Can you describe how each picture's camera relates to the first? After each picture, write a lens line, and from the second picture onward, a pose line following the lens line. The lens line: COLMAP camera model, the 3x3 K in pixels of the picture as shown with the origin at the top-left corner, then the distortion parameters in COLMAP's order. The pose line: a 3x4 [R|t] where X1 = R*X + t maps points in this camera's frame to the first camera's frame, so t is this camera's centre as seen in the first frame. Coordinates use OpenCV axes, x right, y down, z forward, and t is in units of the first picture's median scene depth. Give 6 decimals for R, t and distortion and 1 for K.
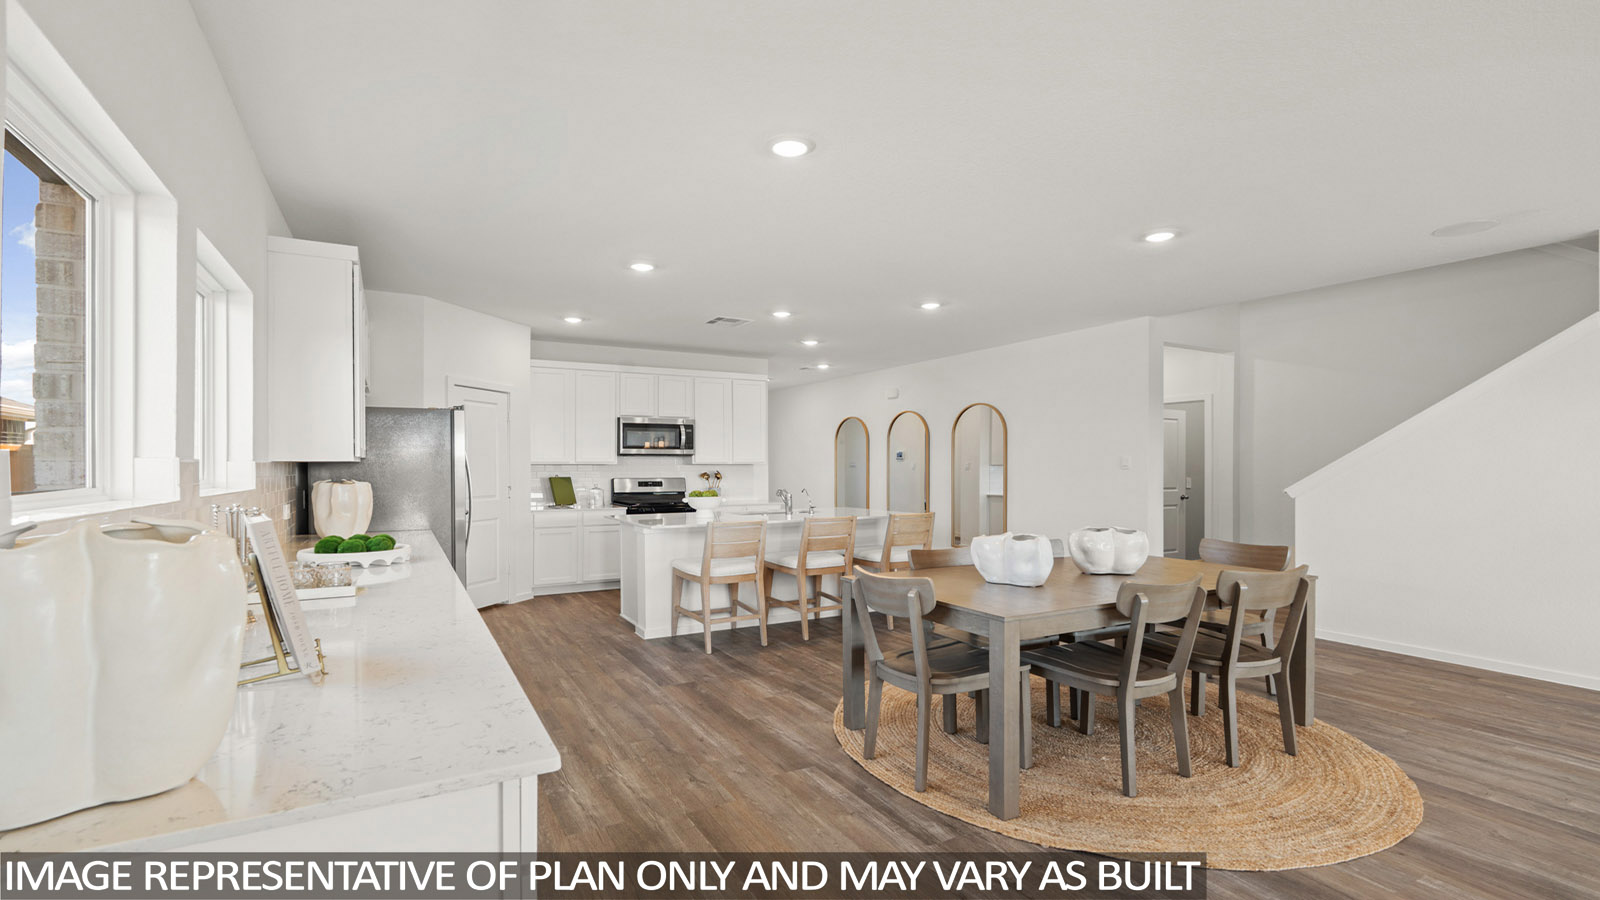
lens RADIAL K [[719.4, 0, 795.0], [0, 719.4, 471.0], [0, 0, 1]] dist [-0.002707, -0.000207]
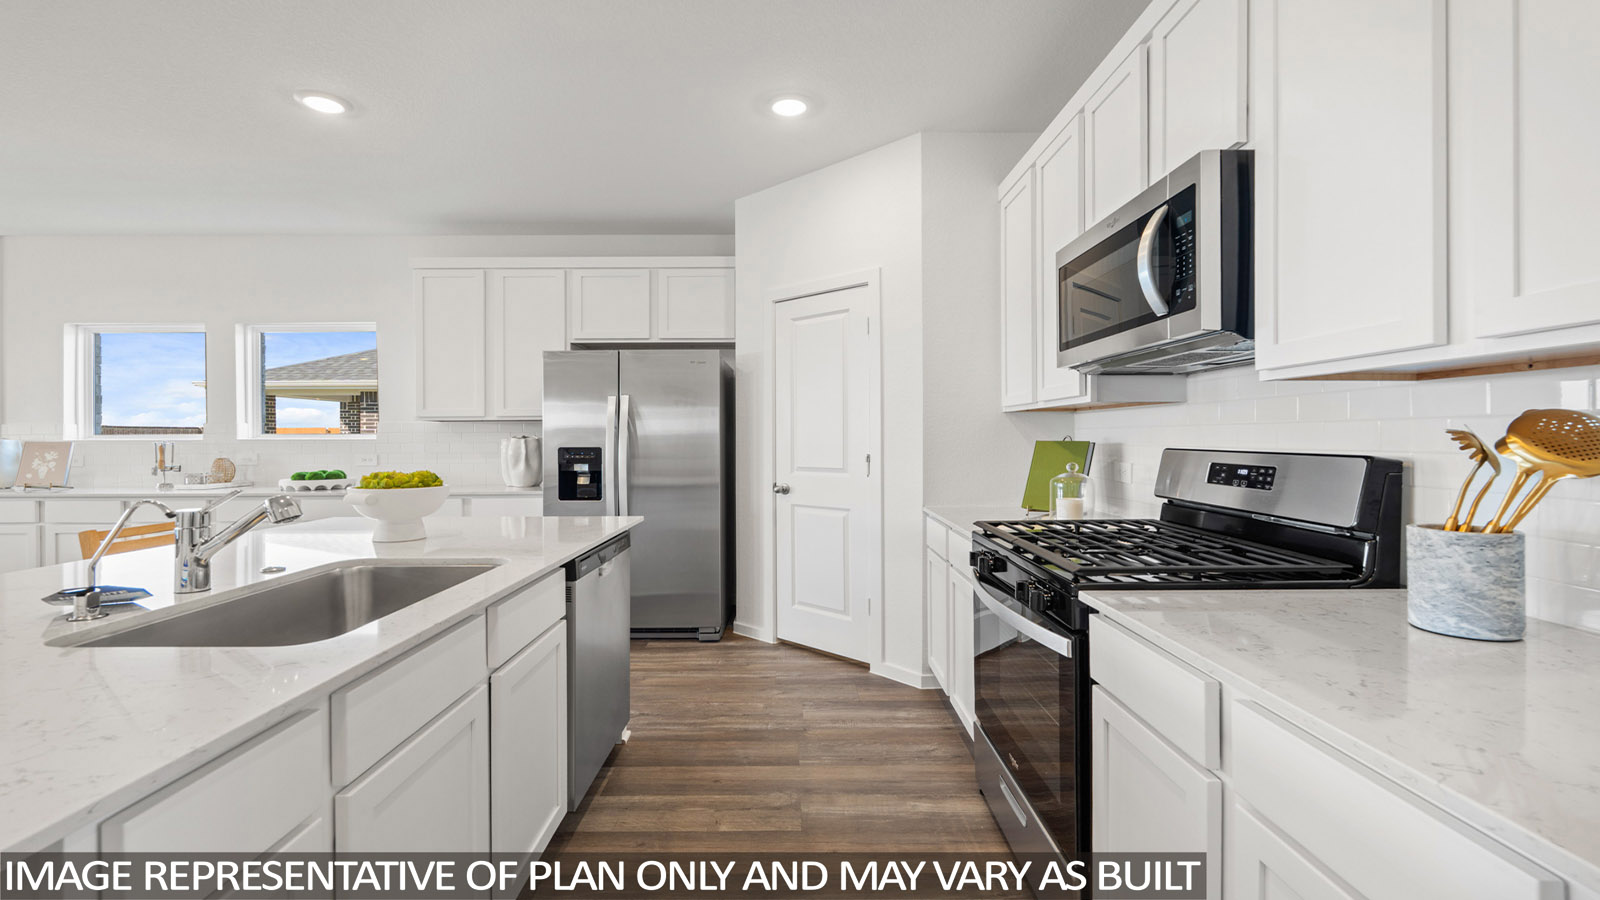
lens RADIAL K [[699.4, 0, 801.6], [0, 699.4, 438.1], [0, 0, 1]] dist [-0.015487, -0.000229]
pose [[-0.478359, 0.005721, -0.878146, 0.079830], [-0.000885, 0.999975, 0.006997, 0.004347], [0.878164, 0.004124, -0.478342, 1.056120]]
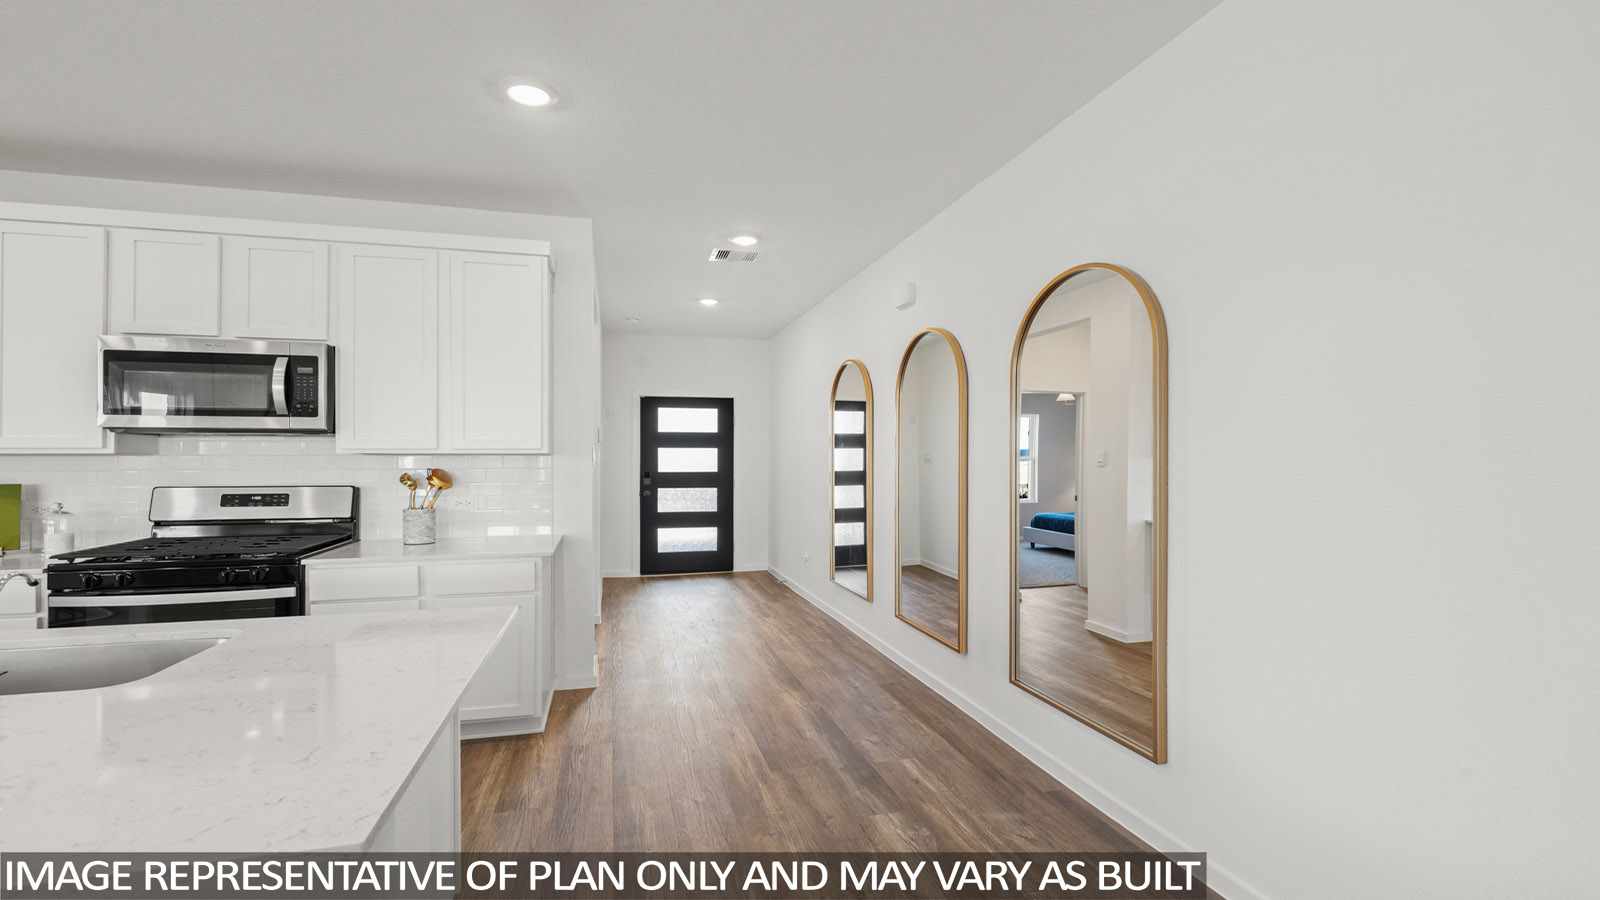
lens RADIAL K [[710.5, 0, 798.5], [0, 710.5, 458.7], [0, 0, 1]] dist [0.015276, 0.000065]
pose [[0.968799, 0.001223, -0.247845, 0.232992], [-0.002447, 0.999986, -0.004631, -0.005744], [0.247836, 0.005093, 0.968789, 0.717275]]
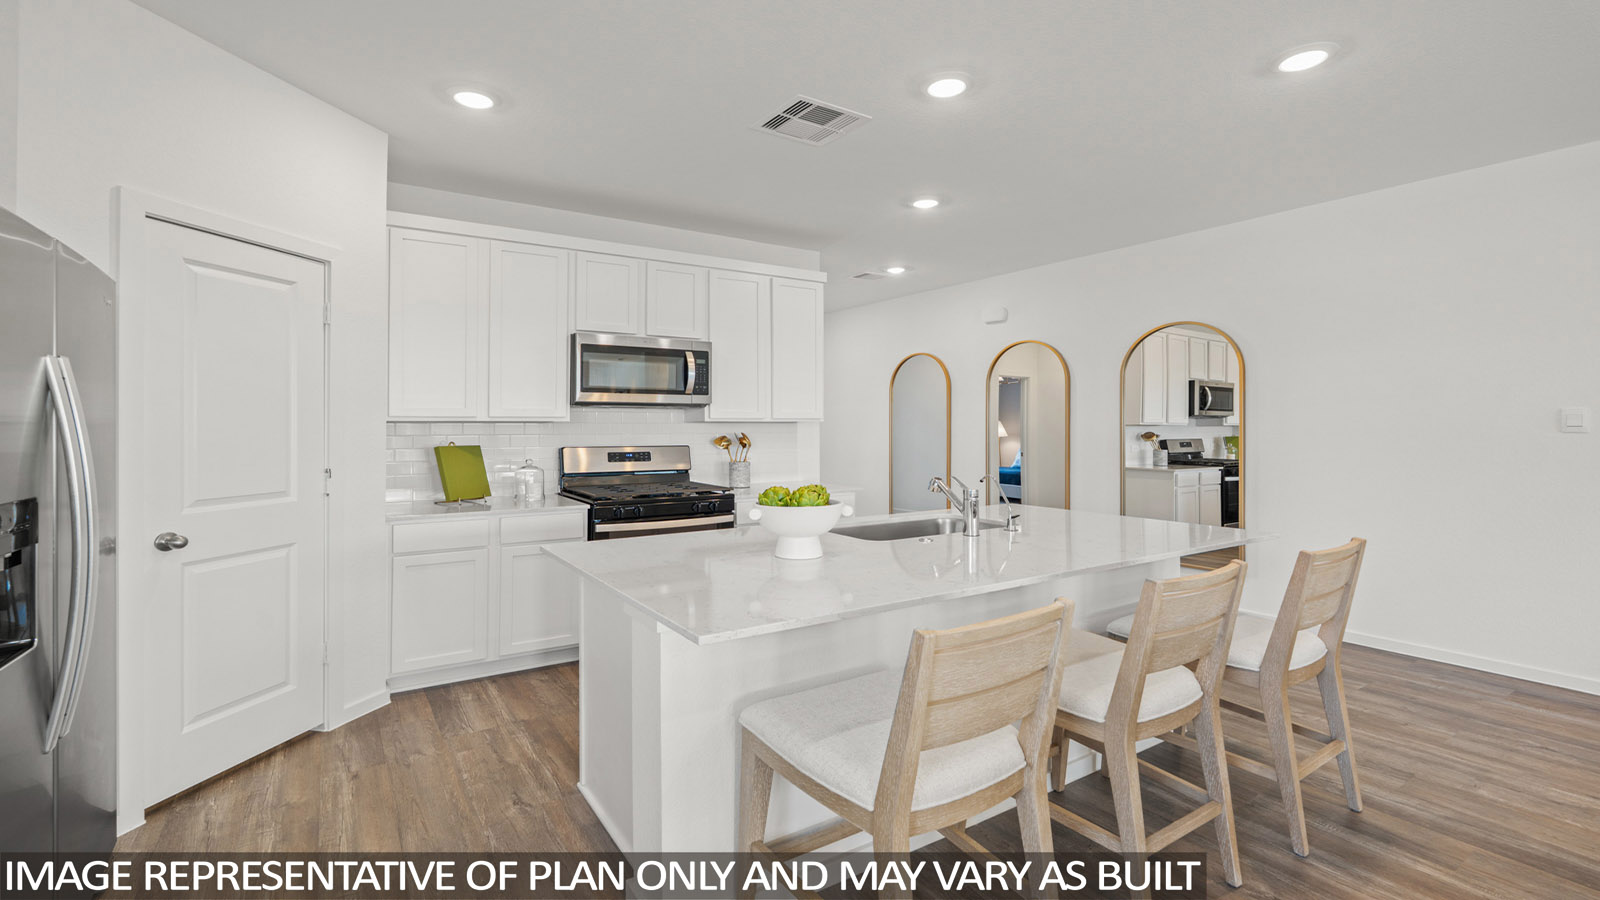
lens RADIAL K [[711.9, 0, 794.3], [0, 711.9, 423.4], [0, 0, 1]] dist [-0.013947, -0.000596]
pose [[0.997622, 0.002304, 0.068885, -0.119309], [-0.001646, 0.999952, -0.009609, -0.003092], [-0.068904, 0.009473, 0.997578, 0.469388]]
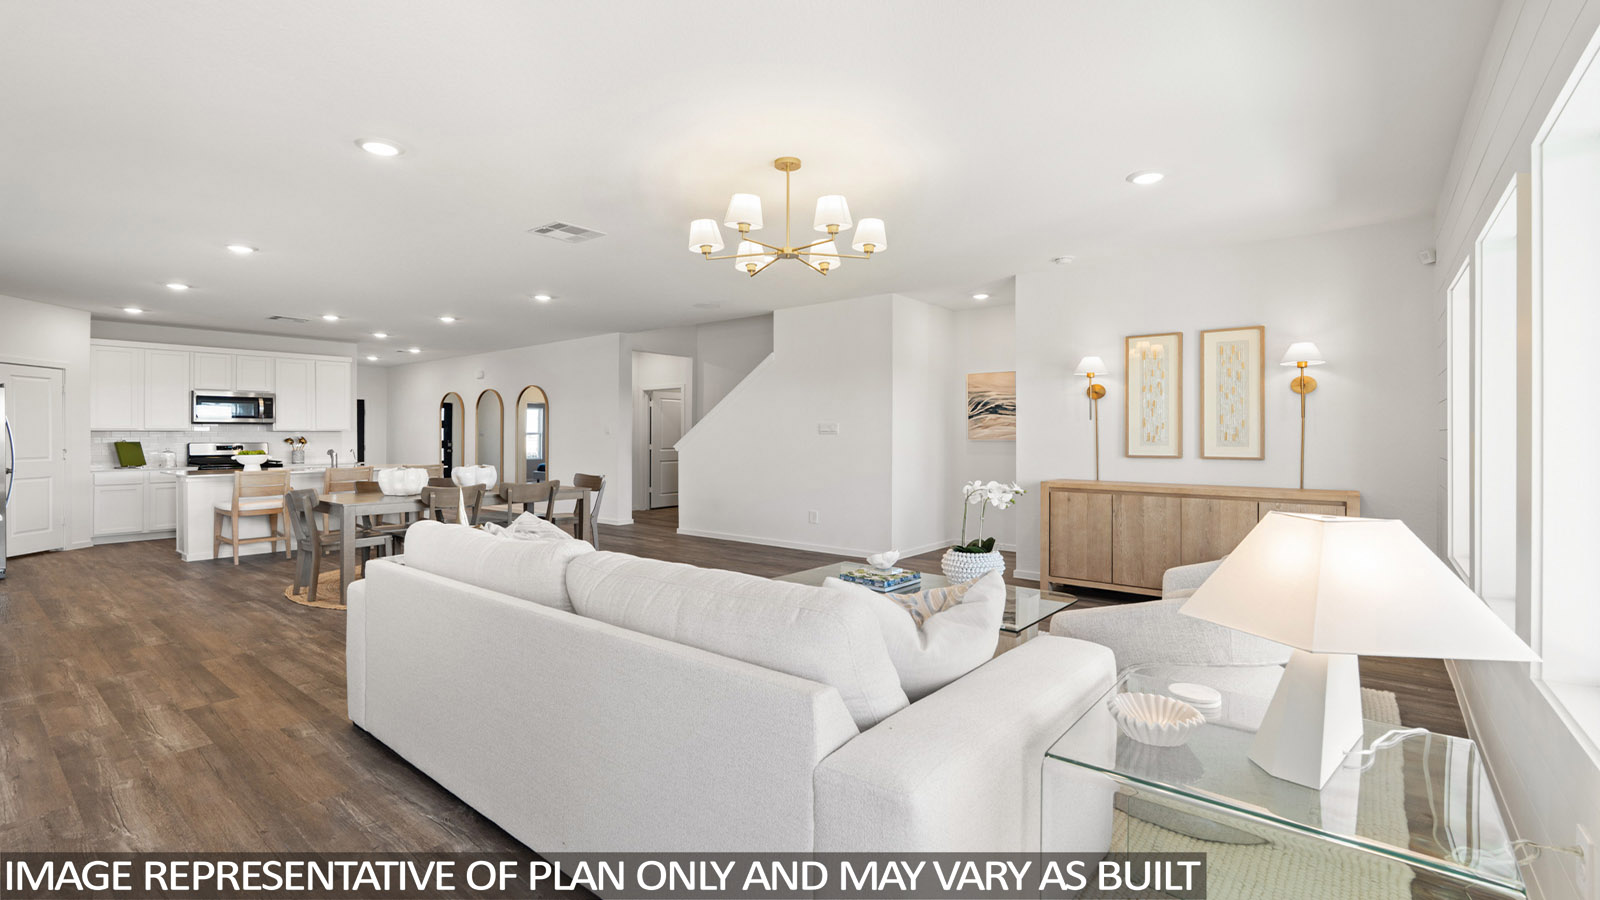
lens RADIAL K [[699.4, 0, 801.6], [0, 699.4, 438.1], [0, 0, 1]] dist [-0.015487, -0.000229]
pose [[0.921632, -0.002016, 0.388060, 0.233024], [0.003337, 0.999991, -0.002732, 0.008829], [-0.388051, 0.003812, 0.921630, -0.419030]]
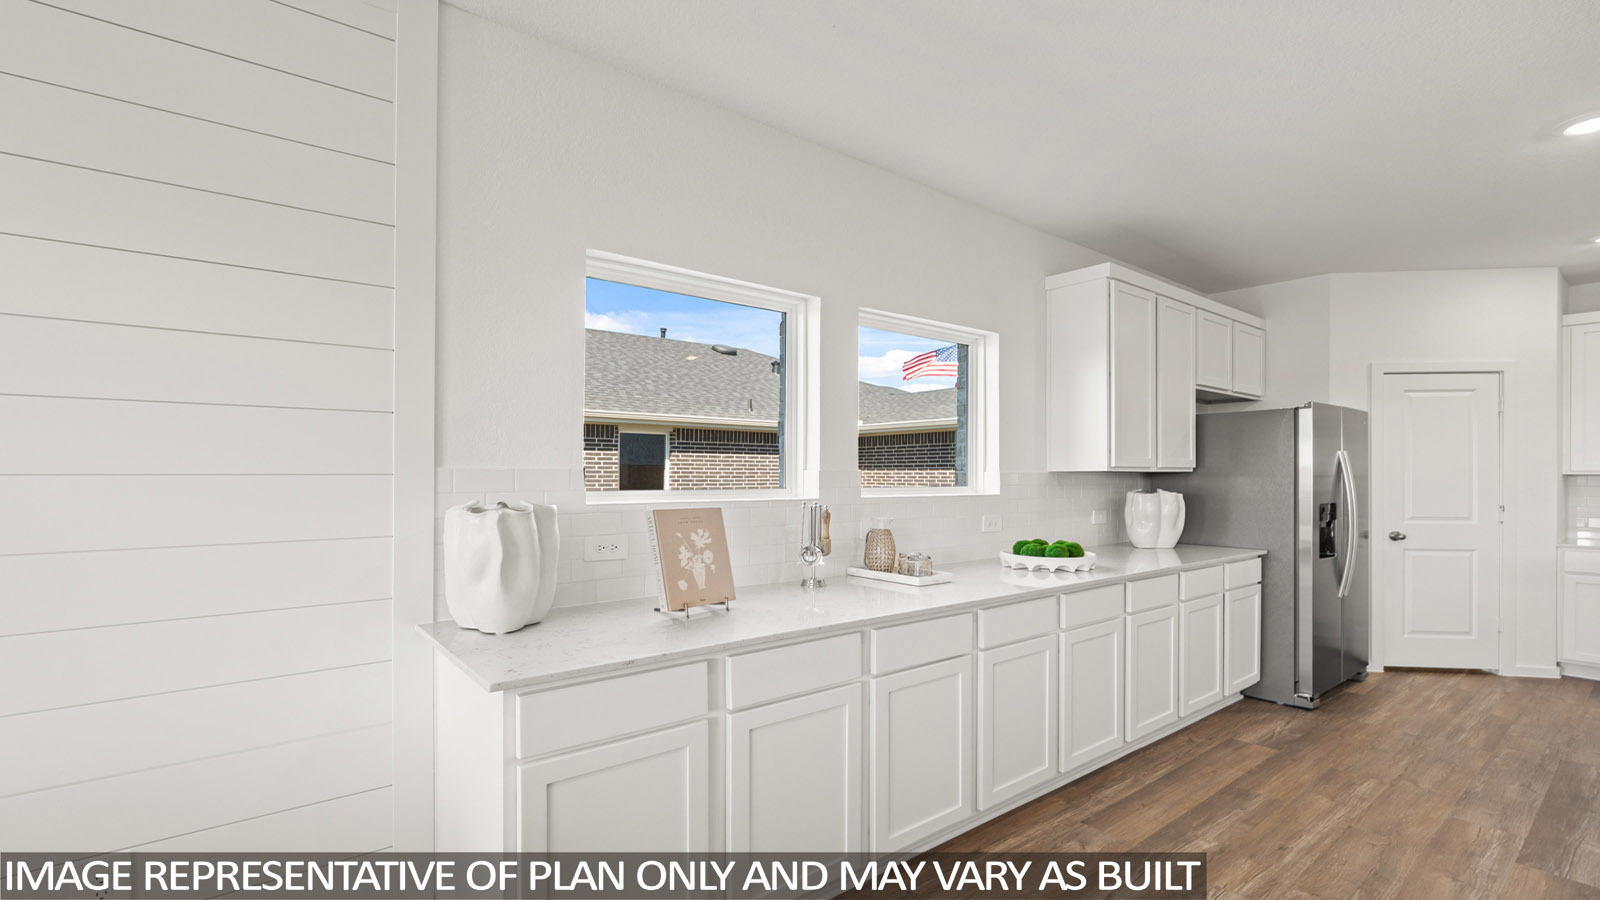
lens RADIAL K [[719.4, 0, 795.0], [0, 719.4, 471.0], [0, 0, 1]] dist [-0.002707, -0.000207]
pose [[0.160766, -0.000571, -0.986992, 0.155656], [-0.011842, 0.999927, -0.002507, -0.002227], [0.986922, 0.012091, 0.160747, 0.185018]]
